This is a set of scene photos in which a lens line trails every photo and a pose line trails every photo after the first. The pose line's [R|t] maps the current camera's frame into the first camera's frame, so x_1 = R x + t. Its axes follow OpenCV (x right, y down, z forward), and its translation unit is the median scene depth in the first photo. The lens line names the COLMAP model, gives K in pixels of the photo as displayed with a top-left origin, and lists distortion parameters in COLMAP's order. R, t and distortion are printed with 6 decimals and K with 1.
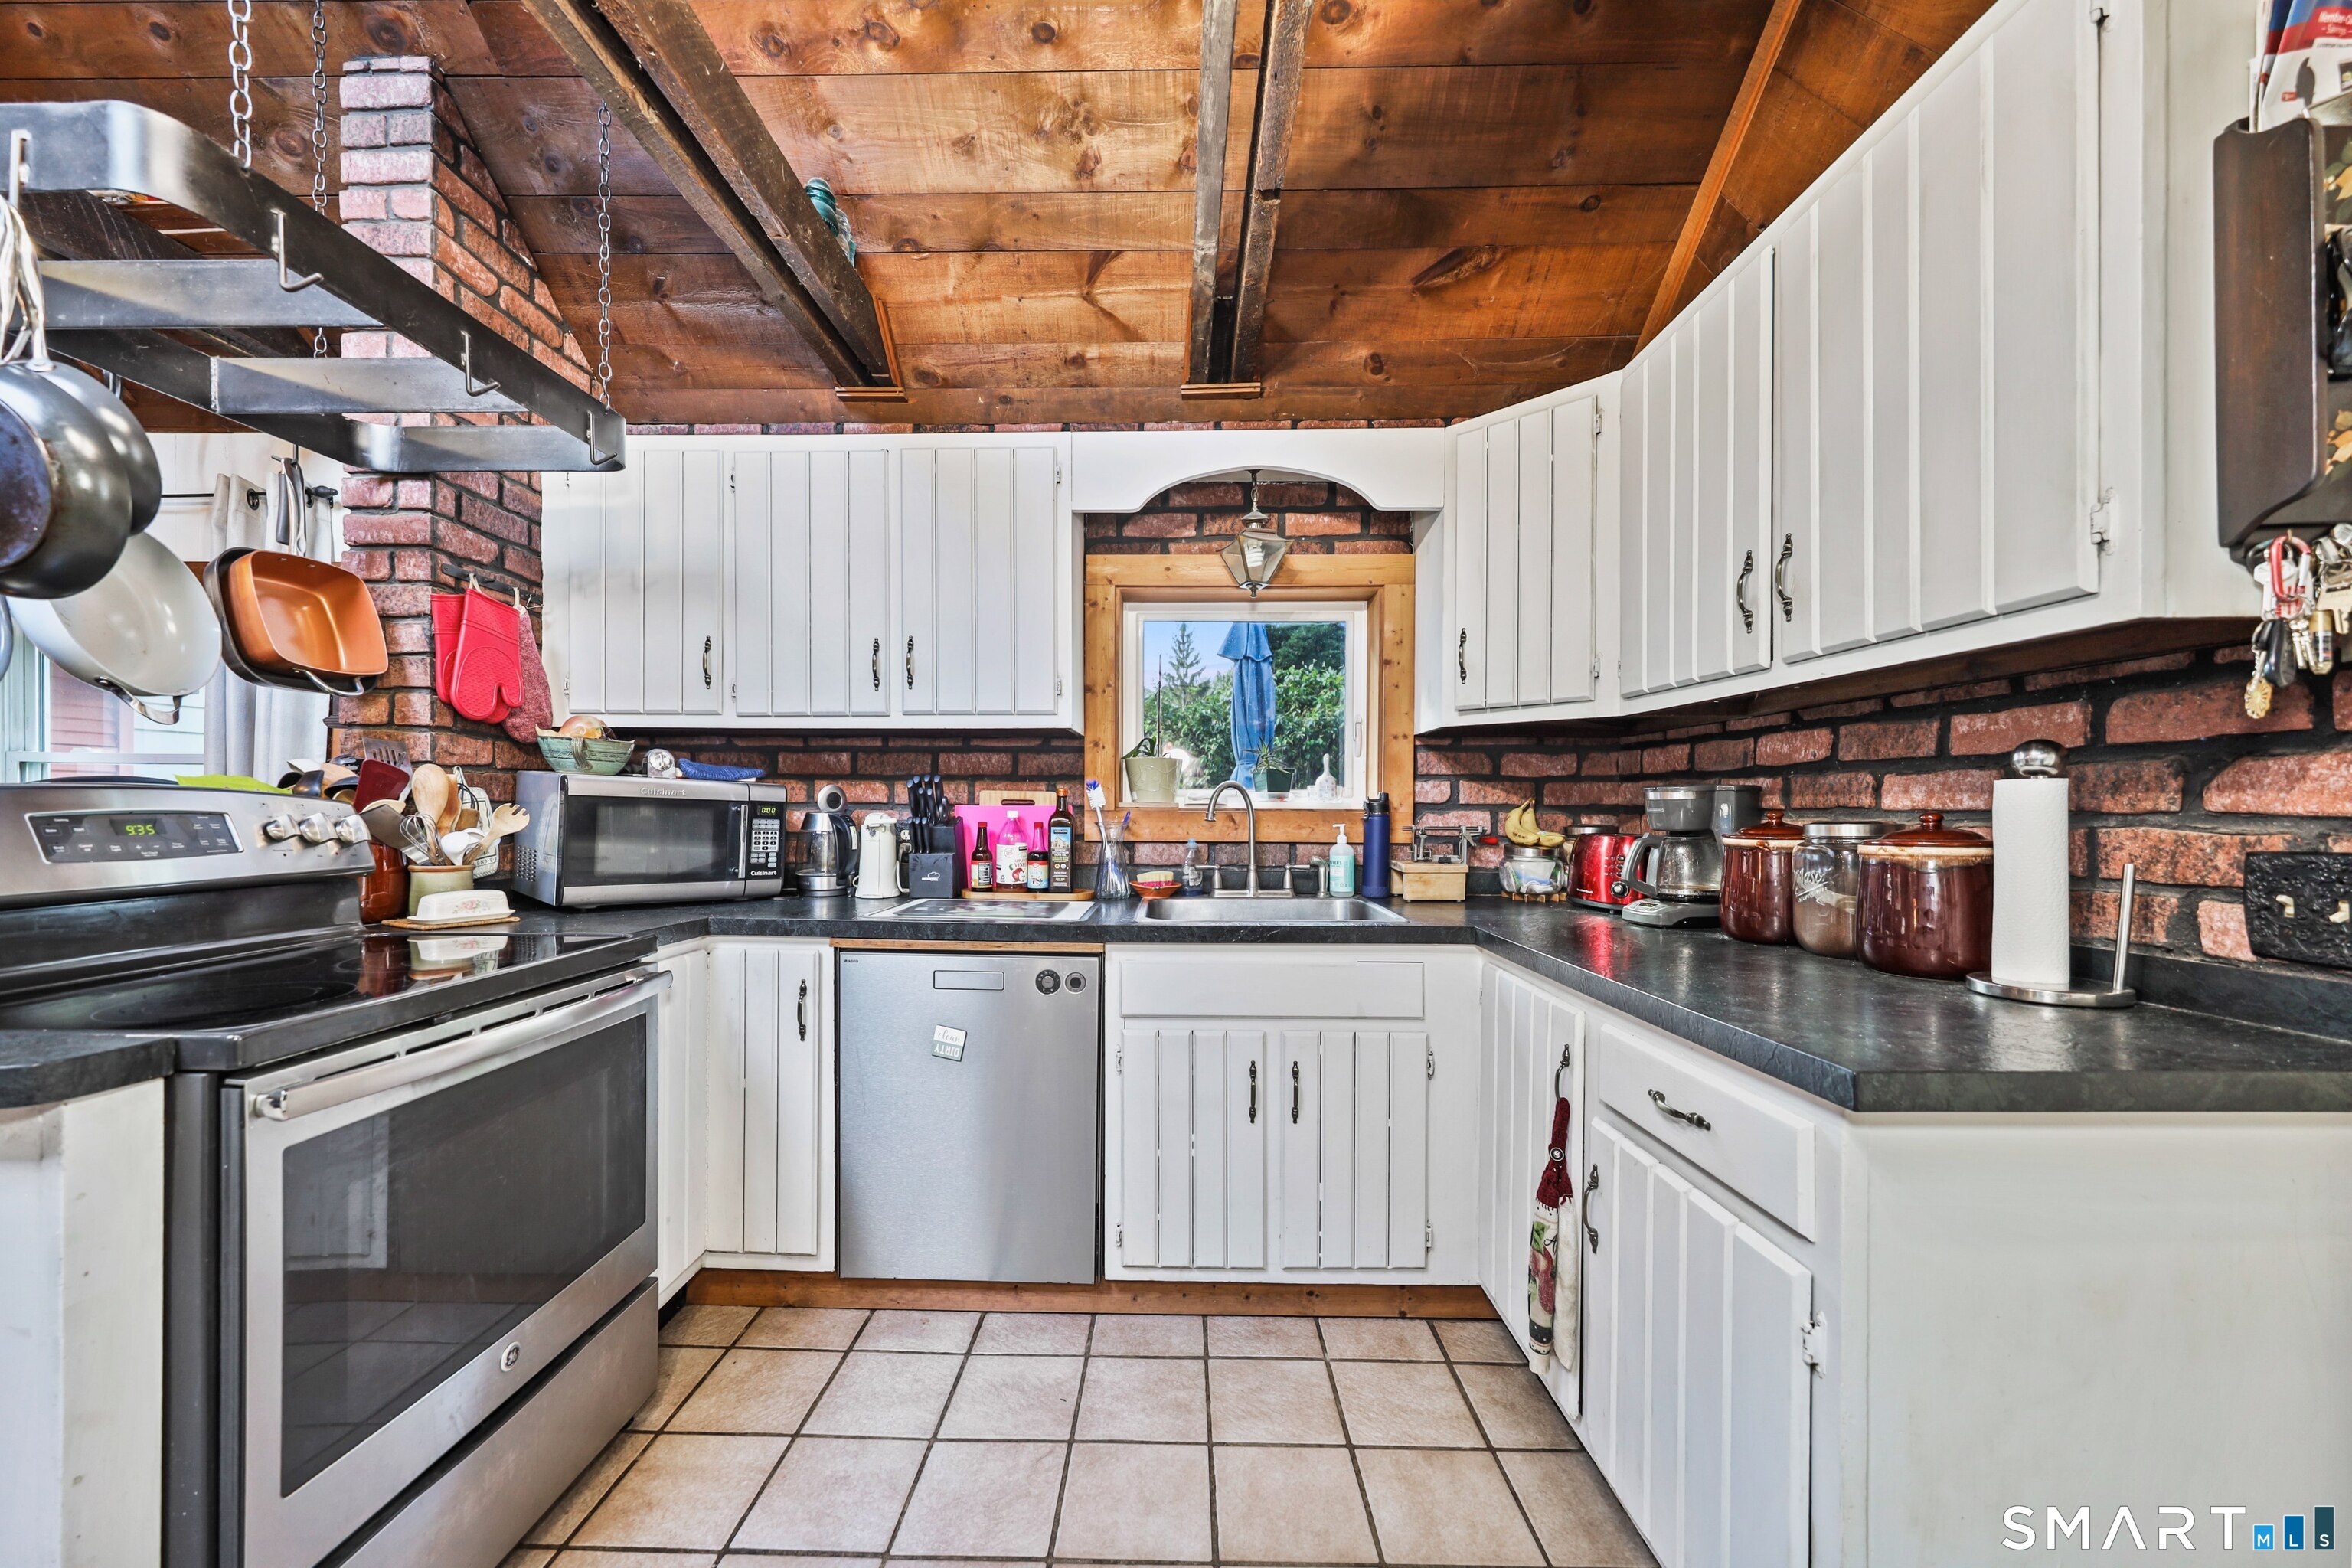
lens RADIAL K [[883.5, 0, 1156.2], [0, 883.5, 809.4], [0, 0, 1]] dist [-0.000198, 0.000045]
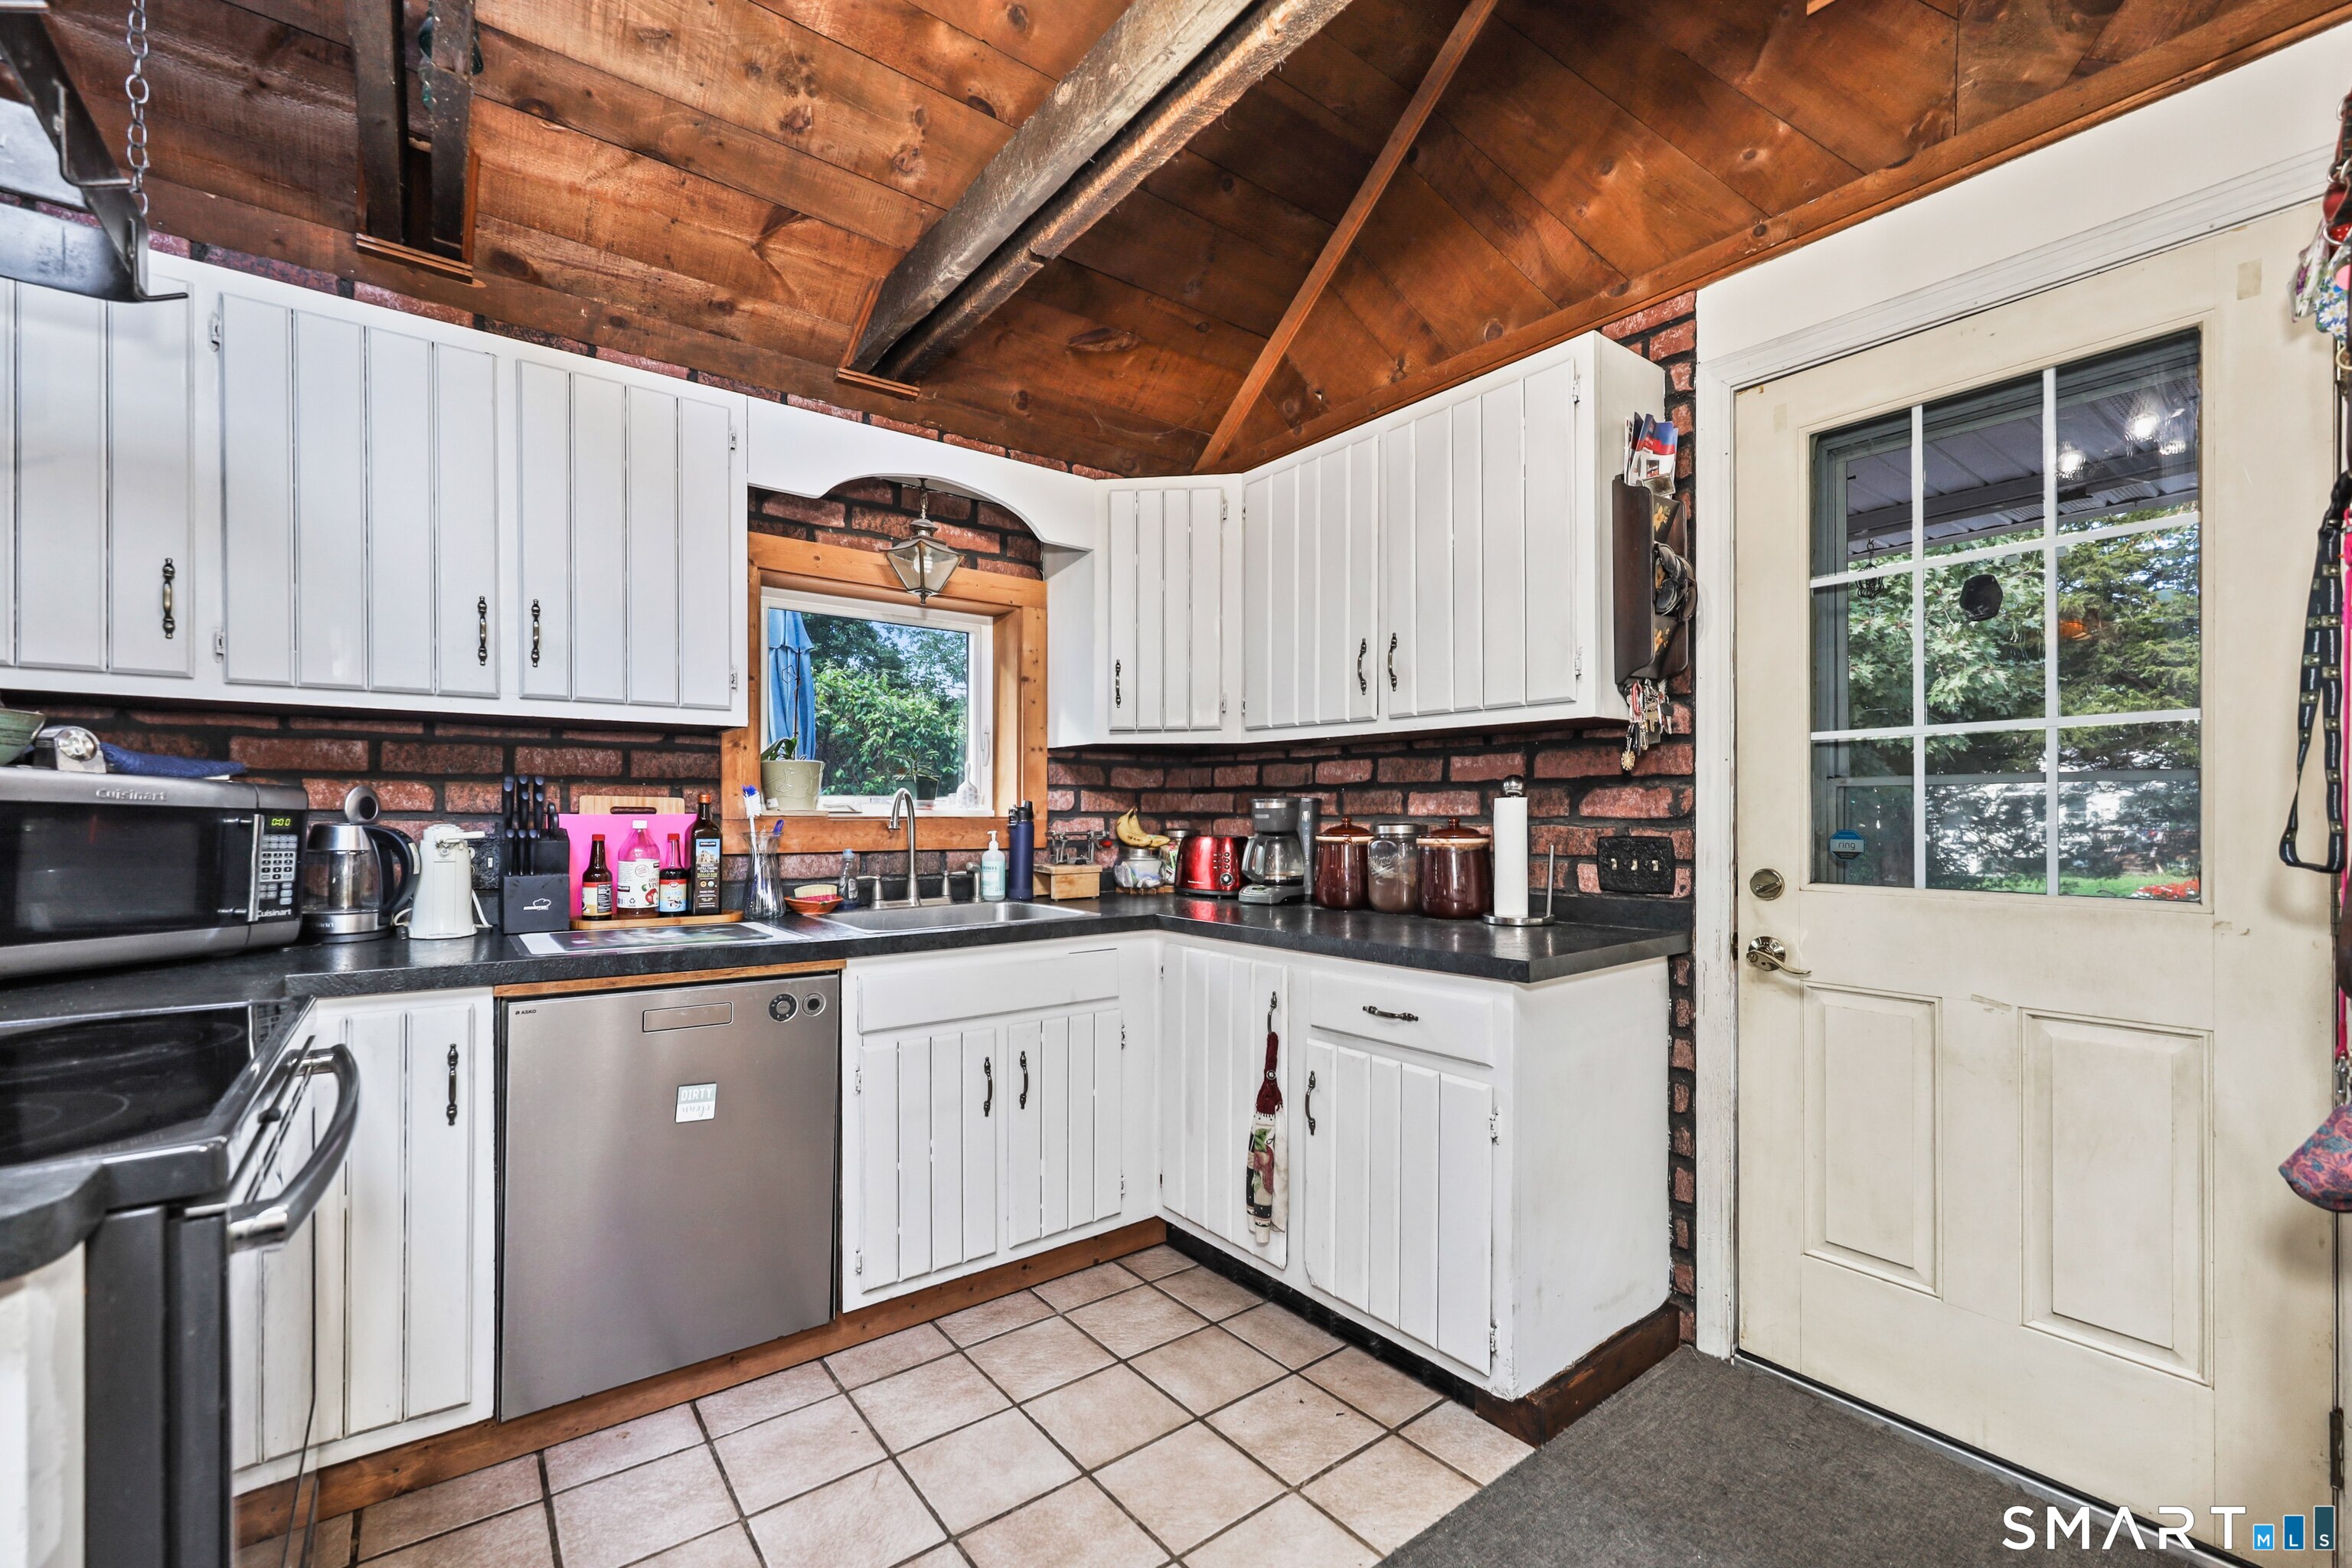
lens RADIAL K [[984.5, 0, 1171.6], [0, 984.5, 812.3], [0, 0, 1]] dist [-0.001965, 0.000480]
pose [[0.777785, -0.001741, 0.628528, -0.396384], [0.004045, 0.999989, -0.002235, -0.002207], [-0.628518, 0.004281, 0.777784, -0.041765]]
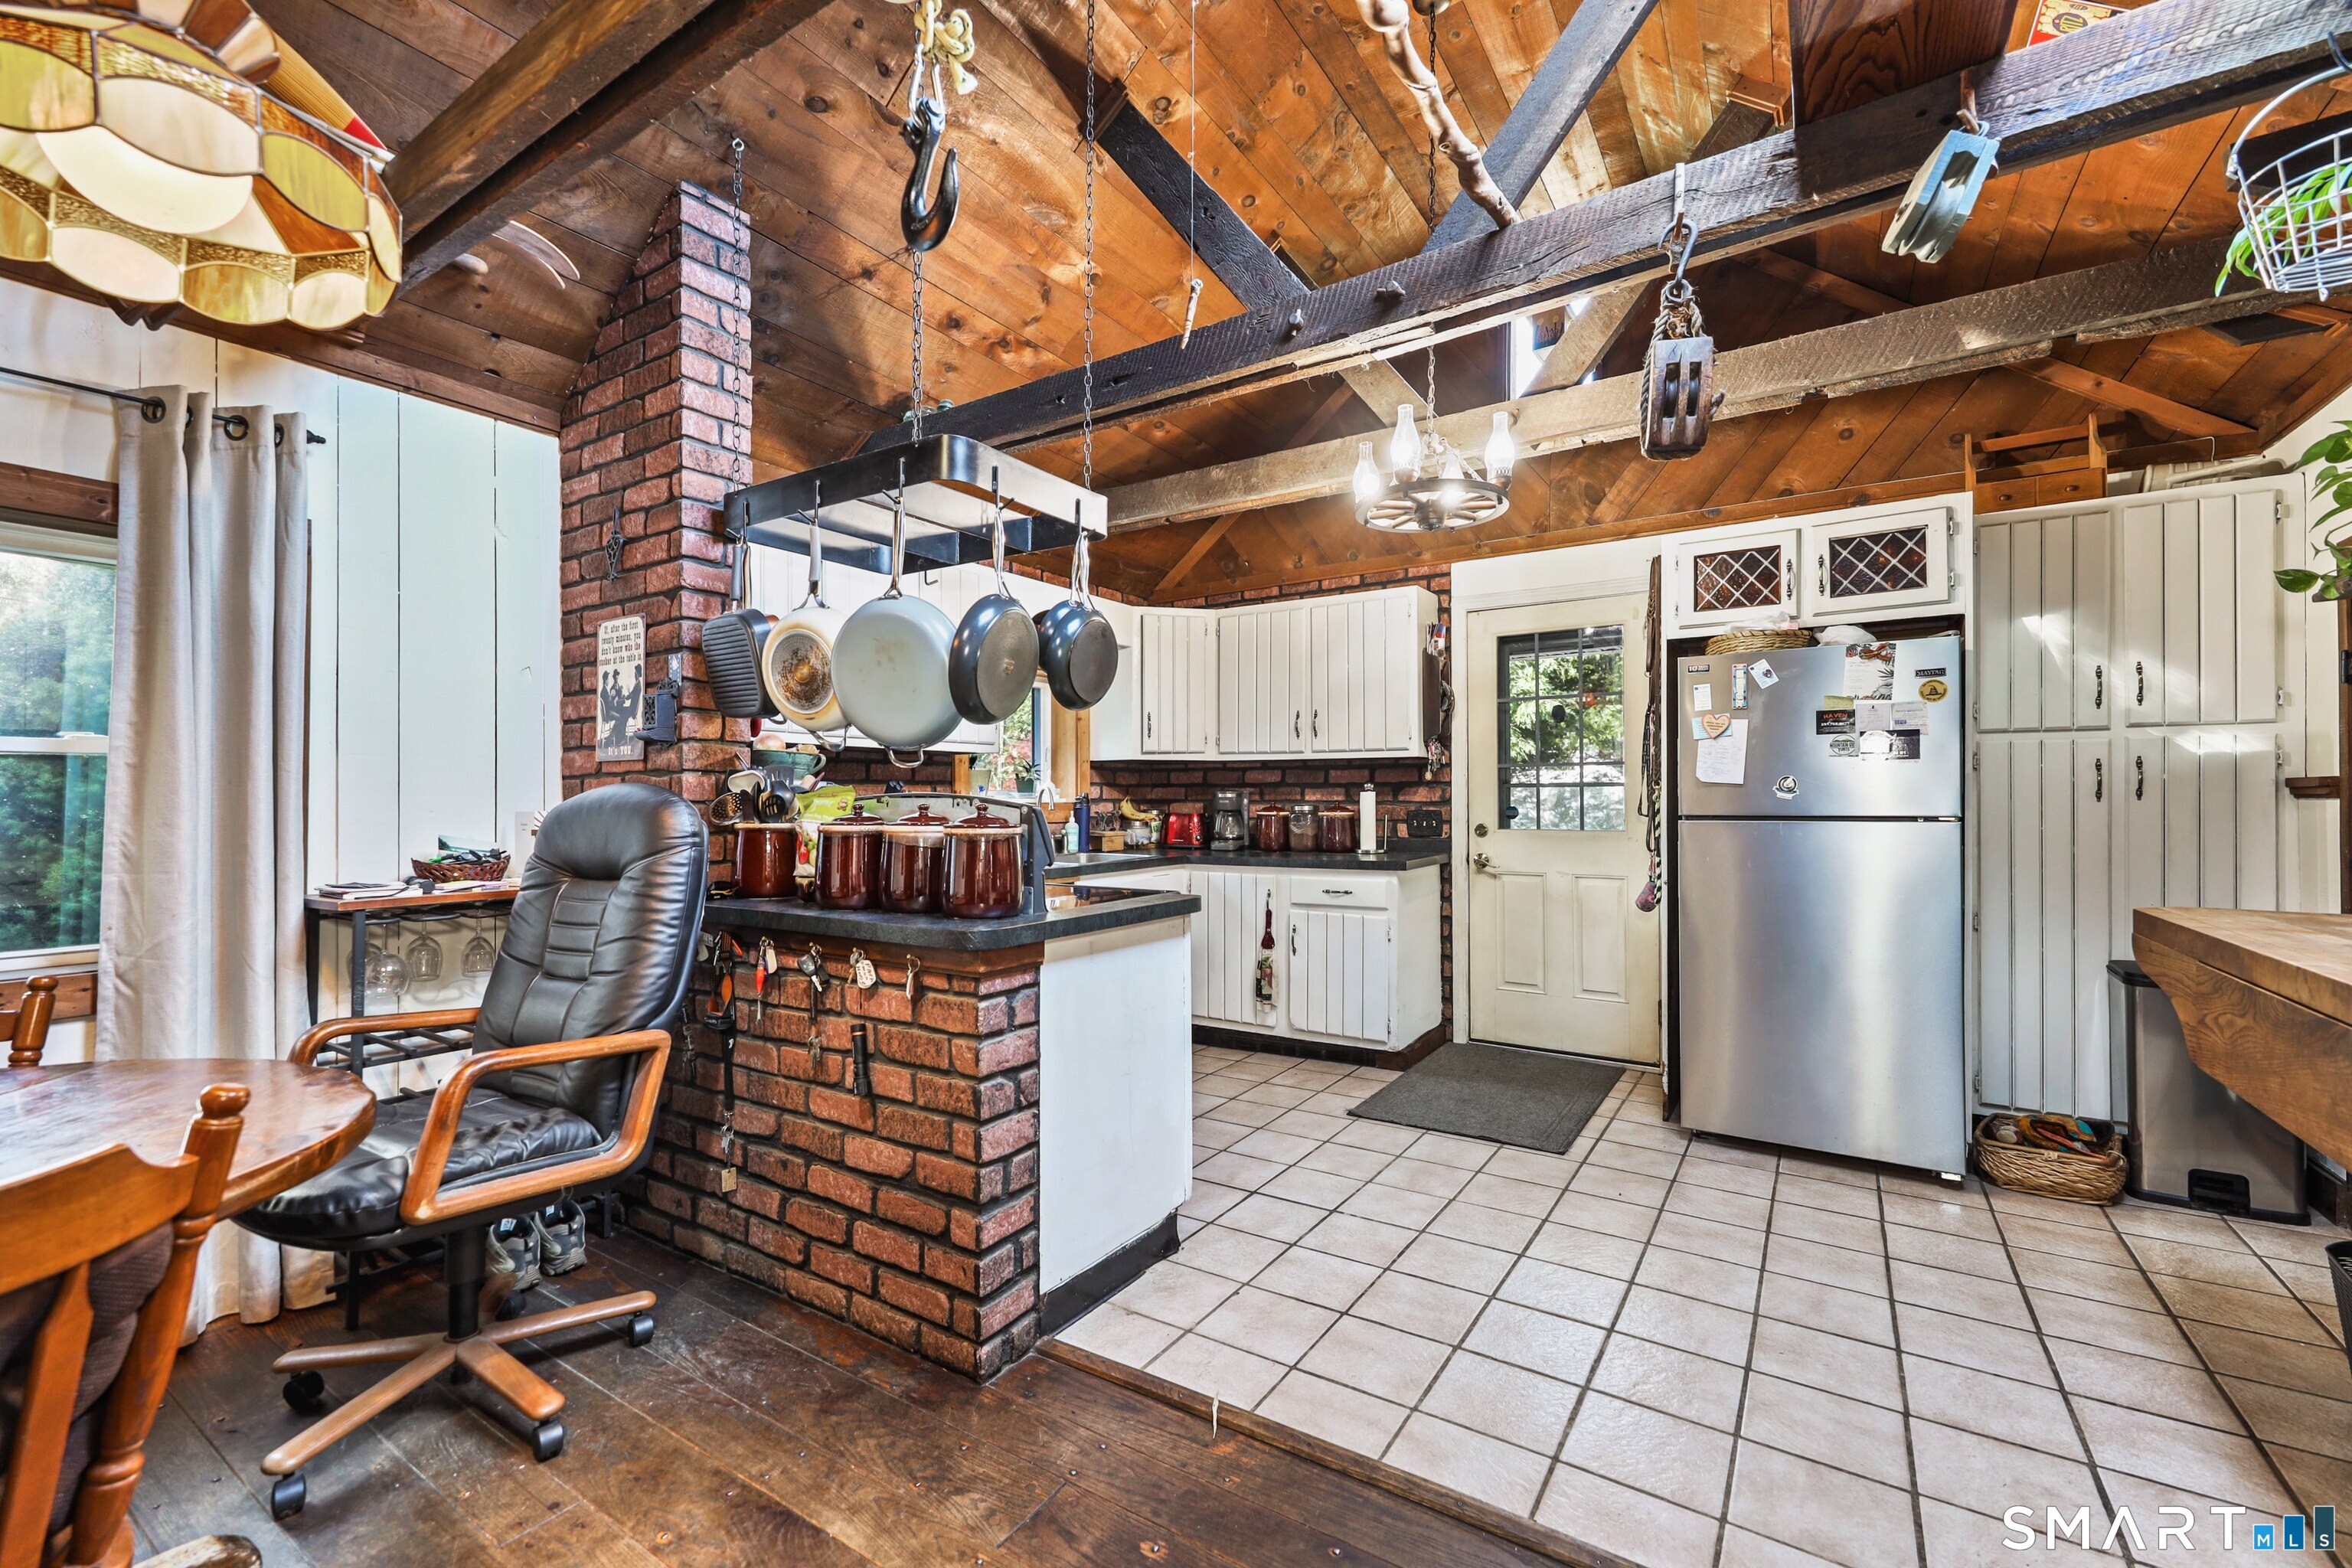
lens RADIAL K [[984.5, 0, 1178.2], [0, 984.5, 791.8], [0, 0, 1]] dist [-0.001965, 0.000480]
pose [[0.525082, 0.000716, 0.851051, -1.486978], [0.007412, 0.999958, -0.005415, -0.010295], [-0.851019, 0.009151, 0.525055, -0.225702]]
